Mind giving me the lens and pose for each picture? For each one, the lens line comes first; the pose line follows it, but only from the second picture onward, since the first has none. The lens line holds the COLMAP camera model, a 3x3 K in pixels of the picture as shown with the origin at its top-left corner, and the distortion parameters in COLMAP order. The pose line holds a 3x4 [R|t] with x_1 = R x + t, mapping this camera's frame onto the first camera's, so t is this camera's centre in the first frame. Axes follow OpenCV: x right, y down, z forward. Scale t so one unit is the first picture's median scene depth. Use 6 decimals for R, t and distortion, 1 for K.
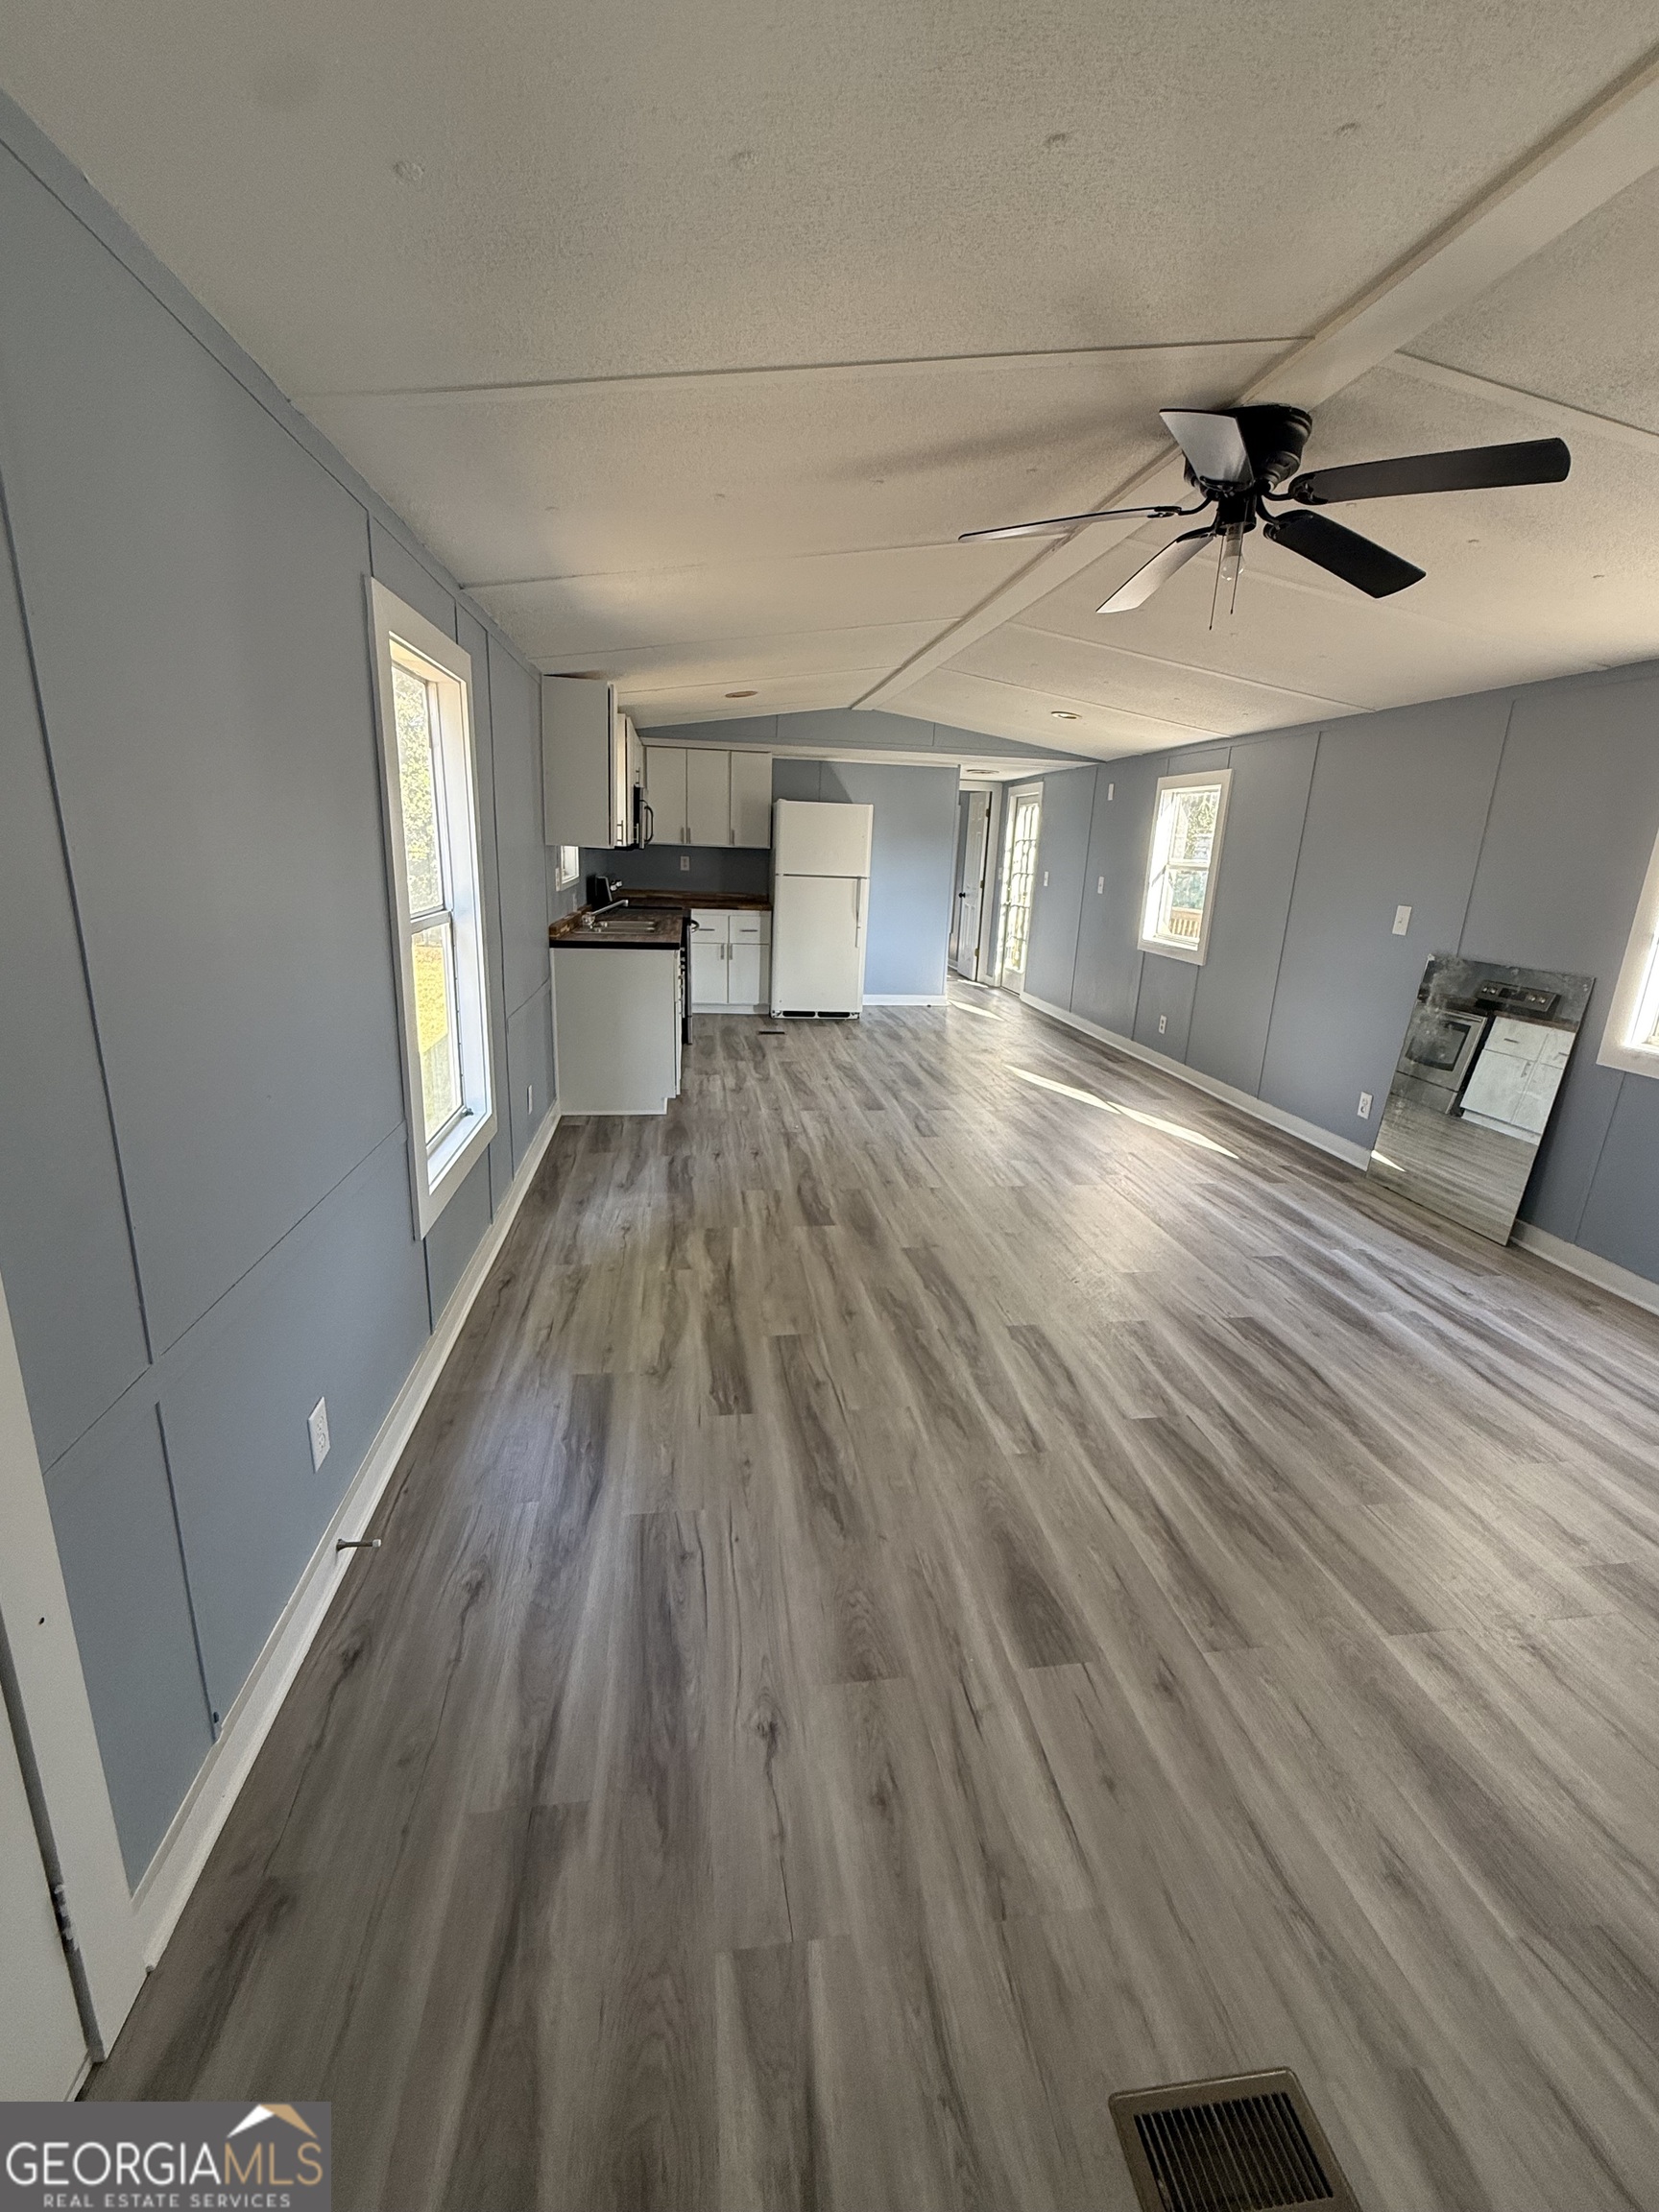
lens RADIAL K [[934.2, 0, 828.1], [0, 934.2, 1106.7], [0, 0, 1]] dist [0.000527, -0.000395]
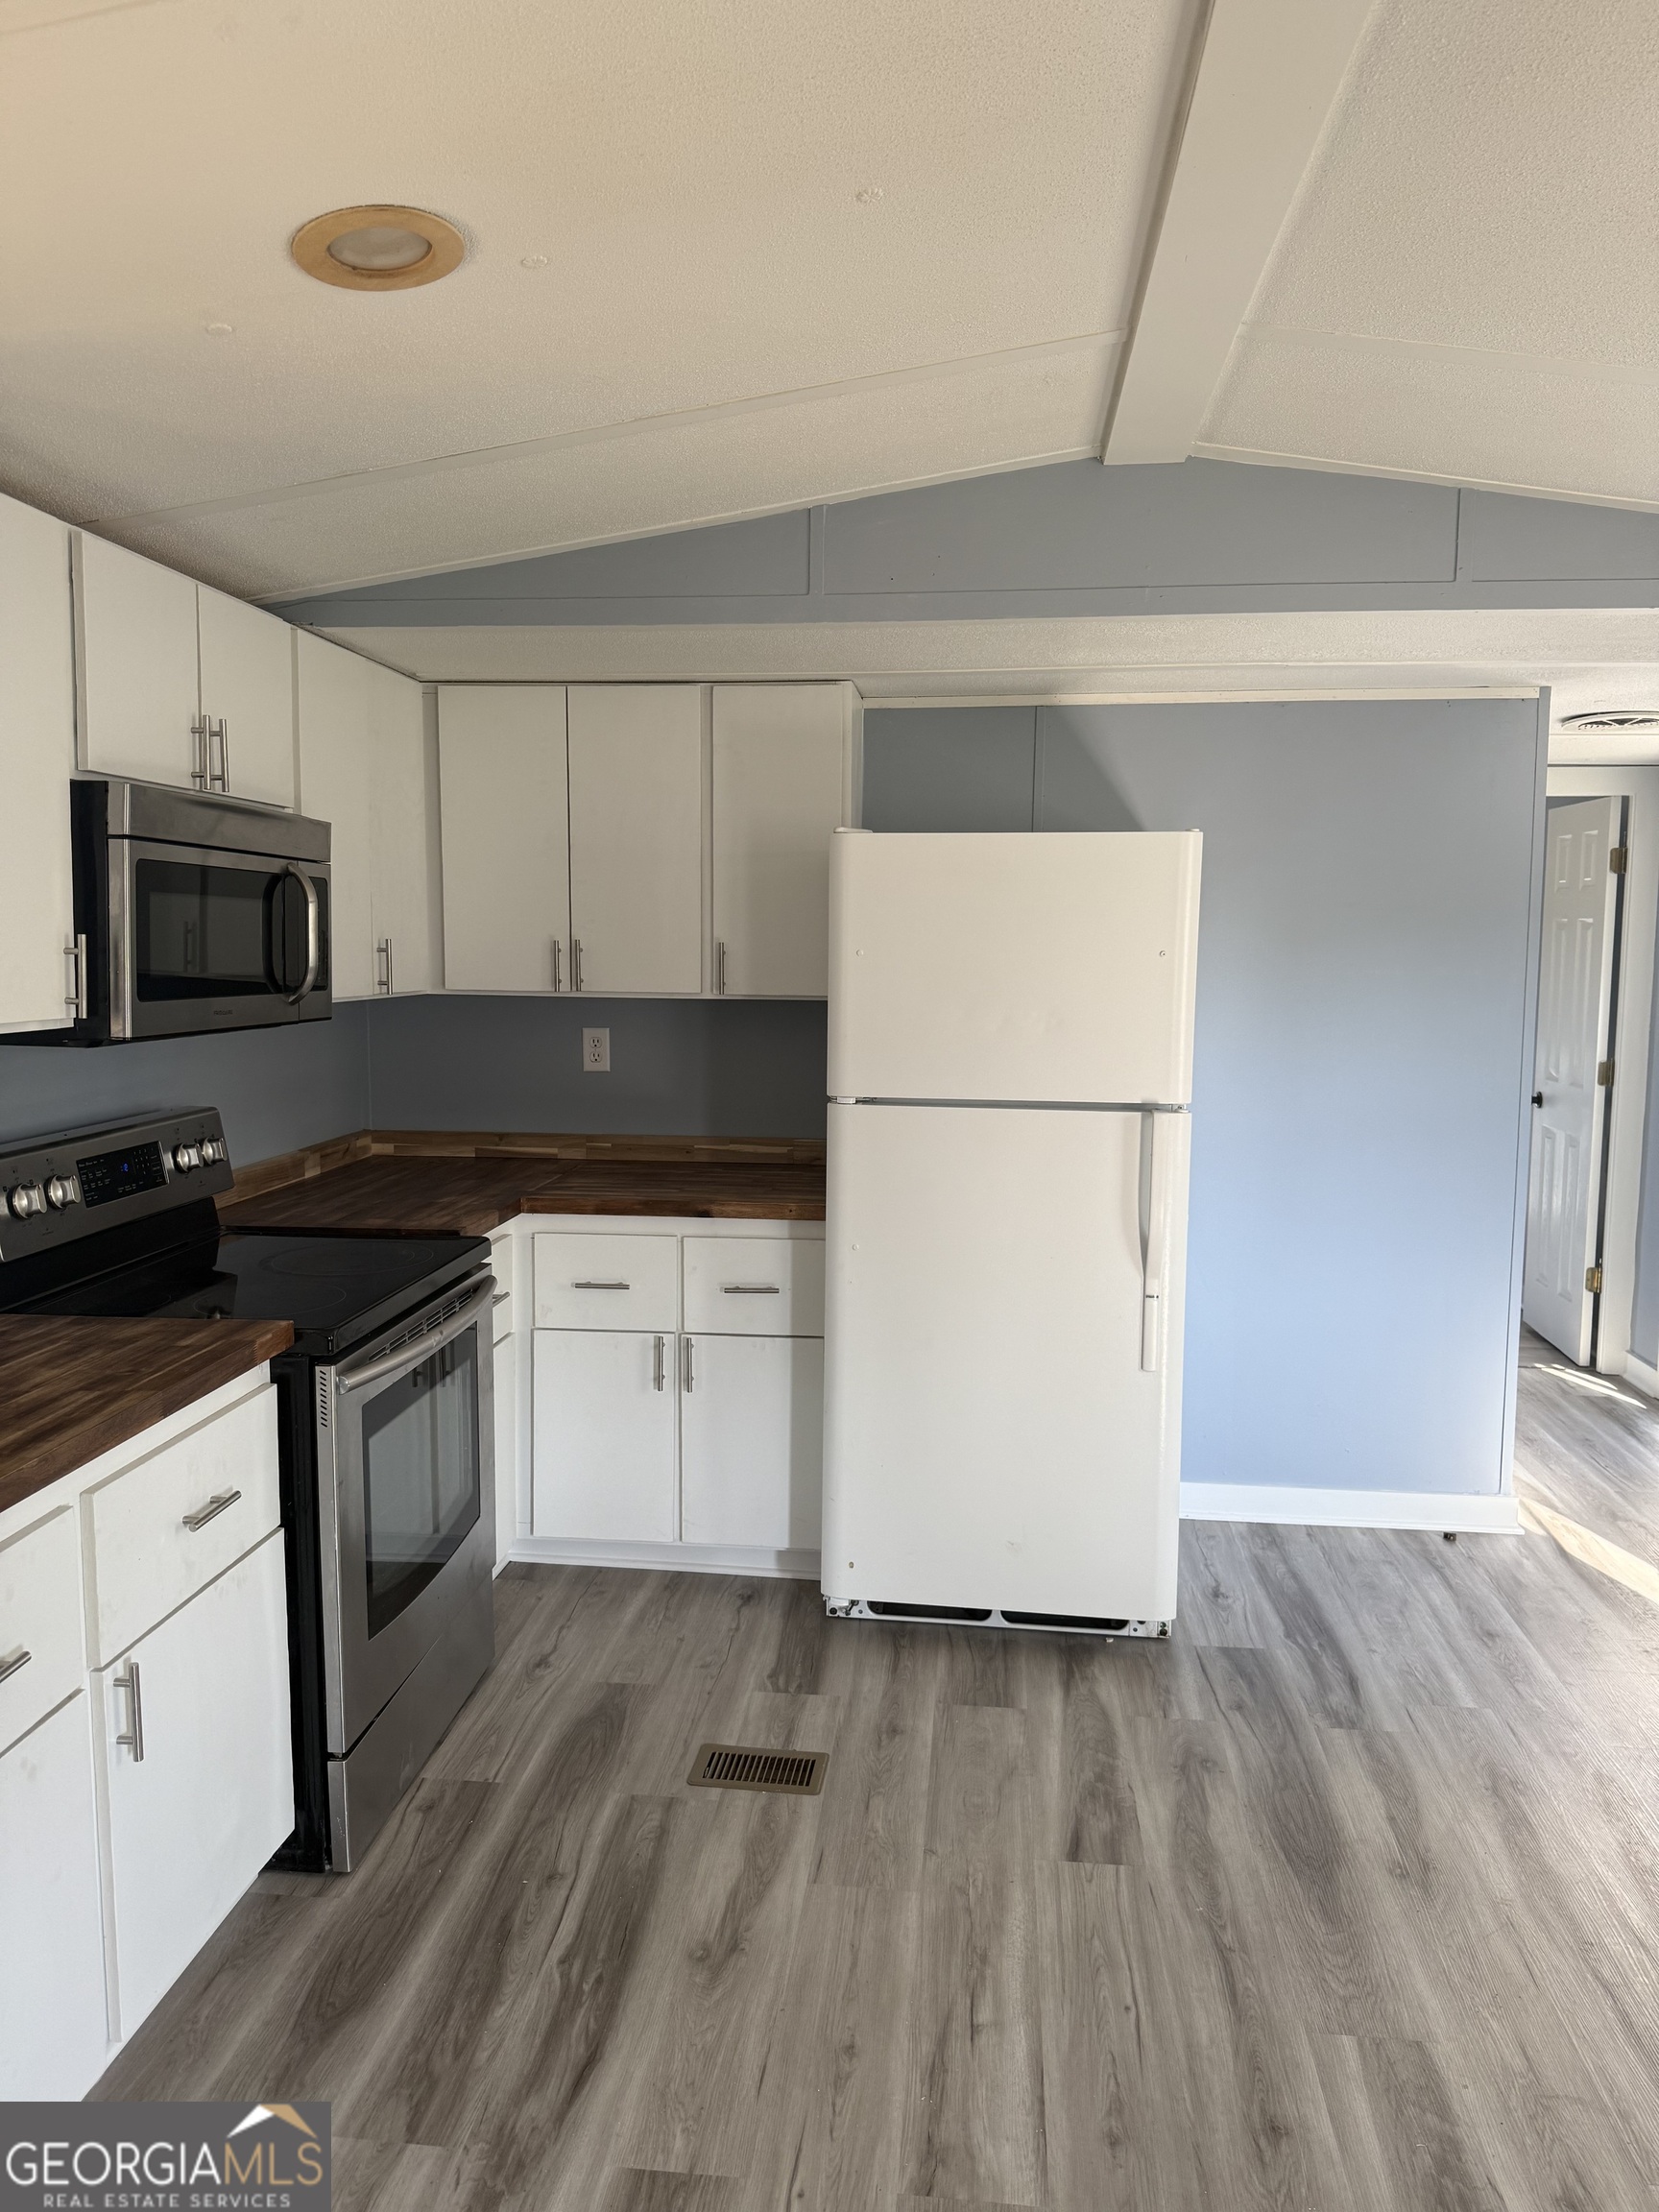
lens RADIAL K [[1552.5, 0, 829.7], [0, 1552.5, 1102.1], [0, 0, 1]] dist [0.006275, -0.019585]
pose [[0.969069, -0.004313, -0.246750, 0.080051], [-0.039284, 0.984403, -0.171488, -0.266205], [0.243641, 0.175877, 0.953785, 0.897713]]
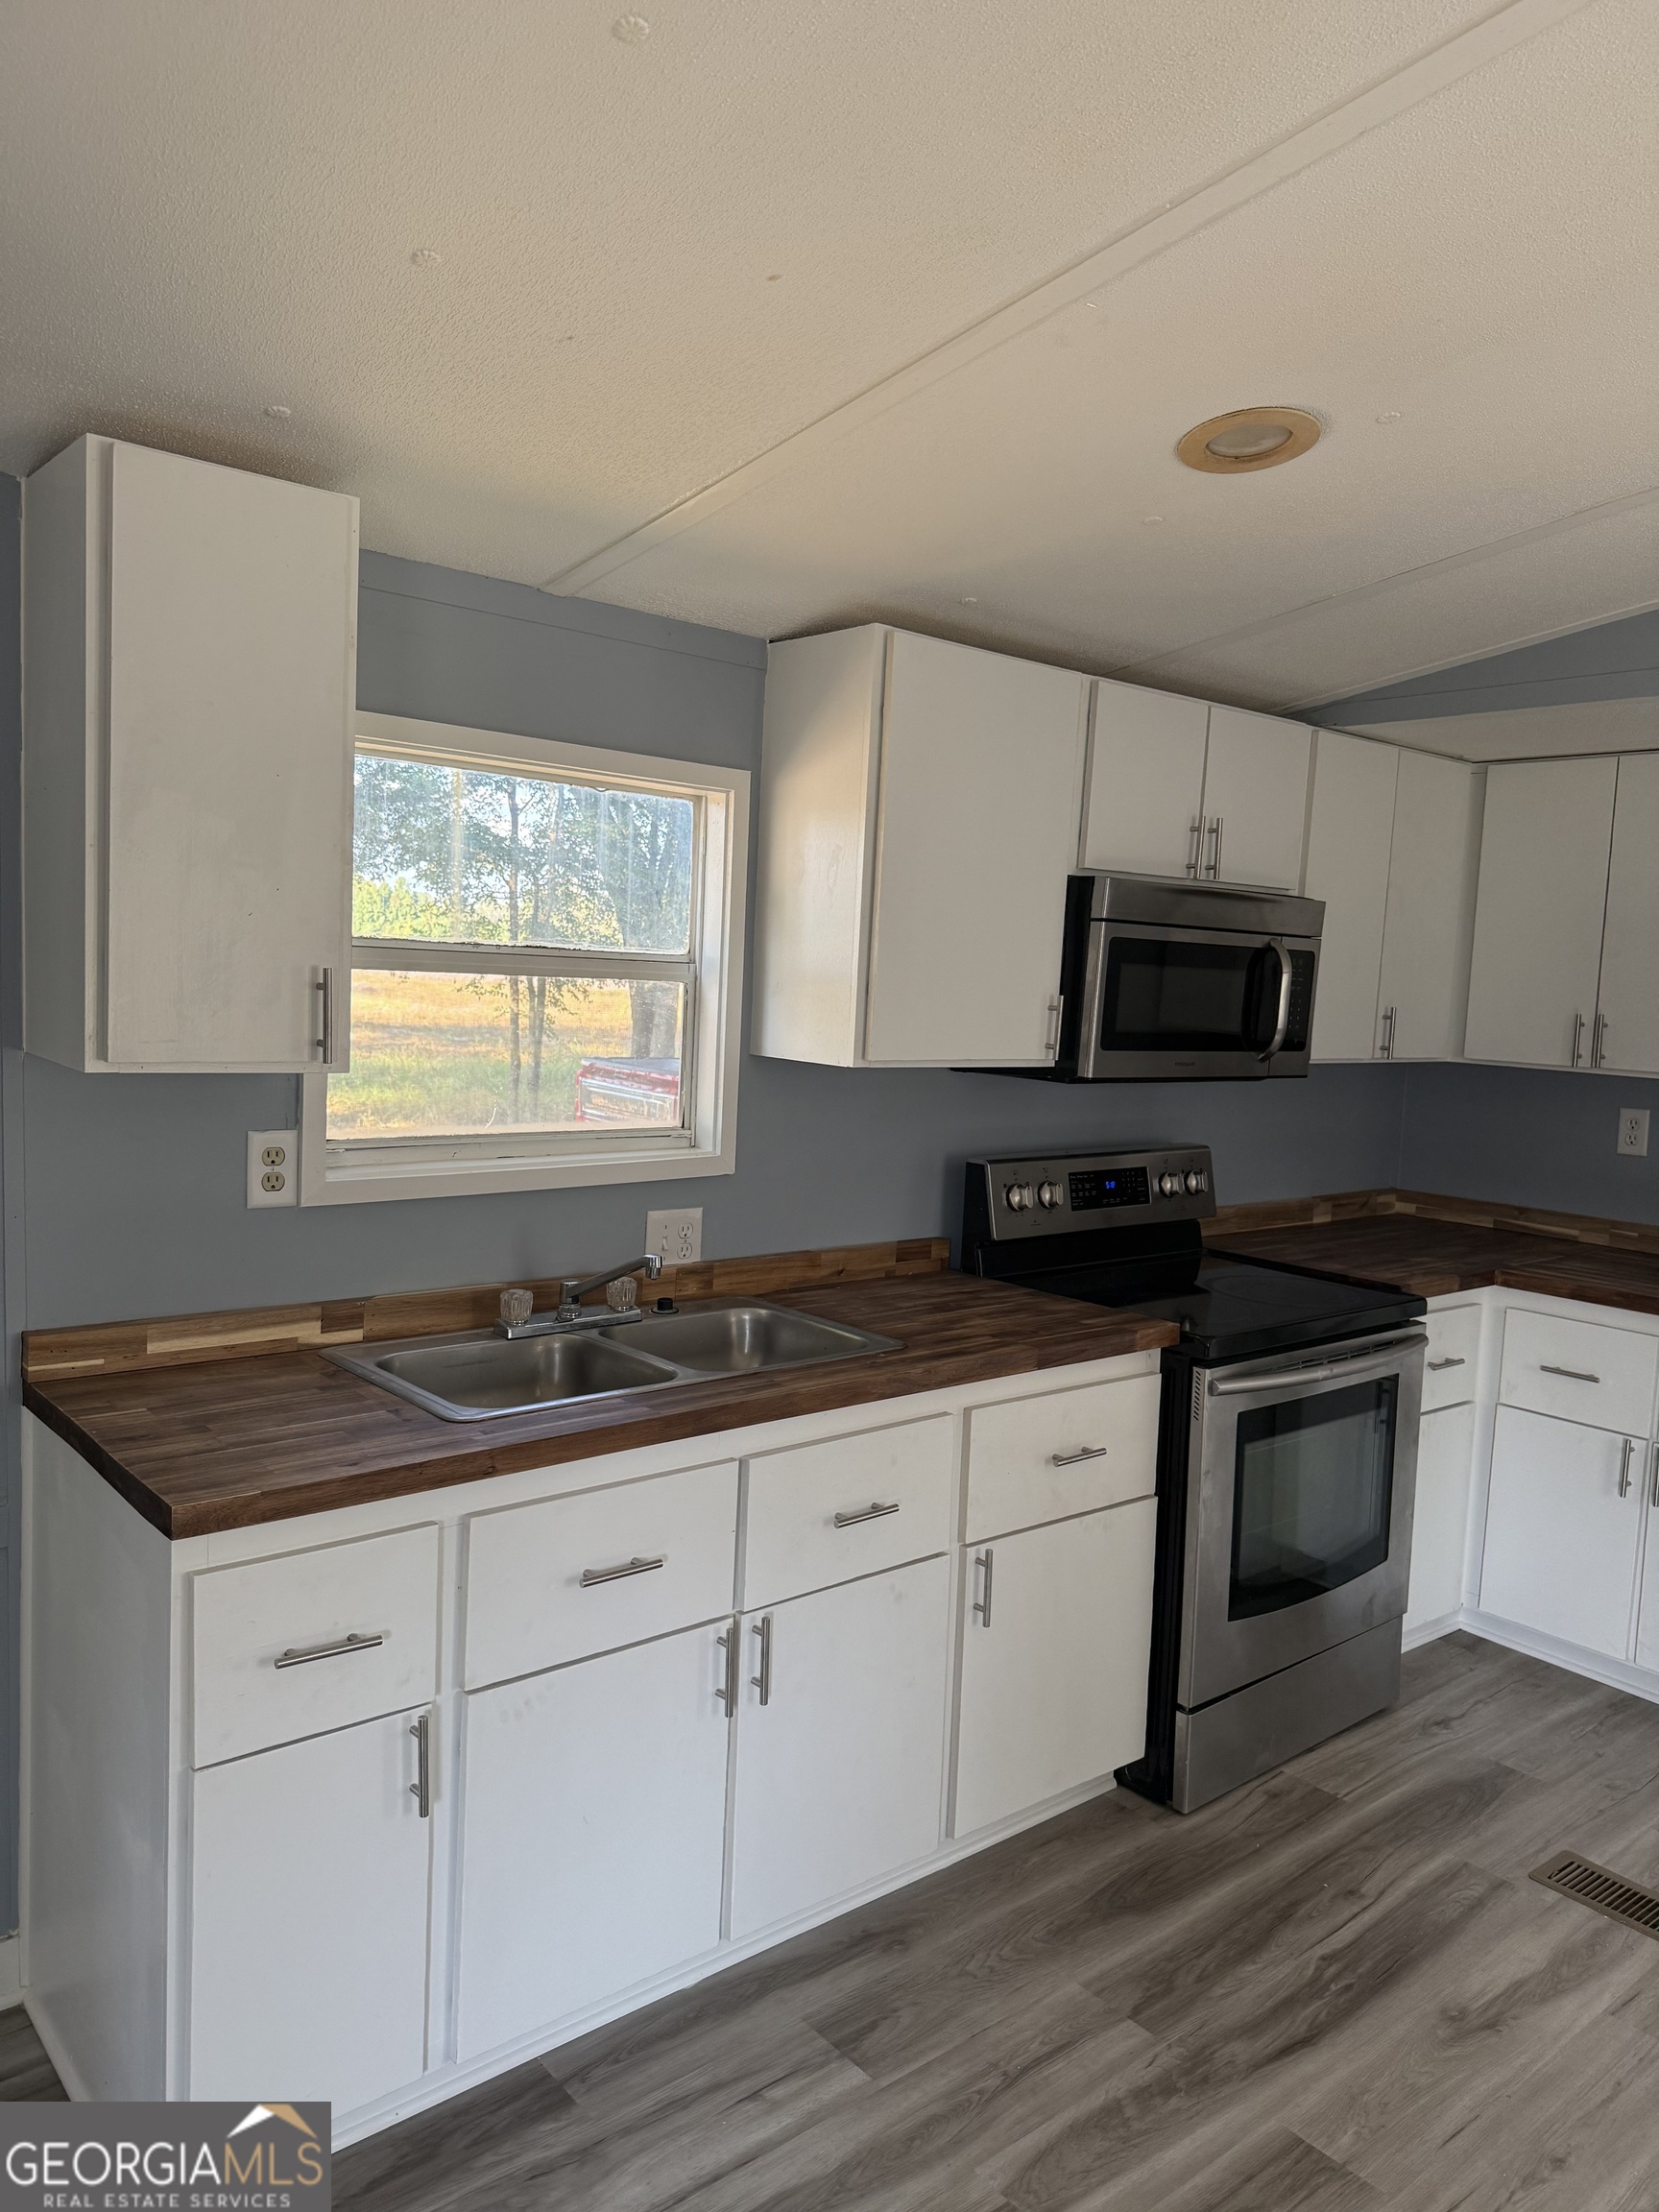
lens RADIAL K [[1563.5, 0, 829.5], [0, 1563.5, 1106.0], [0, 0, 1]] dist [0.011877, -0.014509]
pose [[0.528766, 0.054586, -0.847010, 0.217835], [-0.250635, 0.963471, -0.094374, -0.266245], [0.810918, 0.262192, 0.523132, 0.902378]]
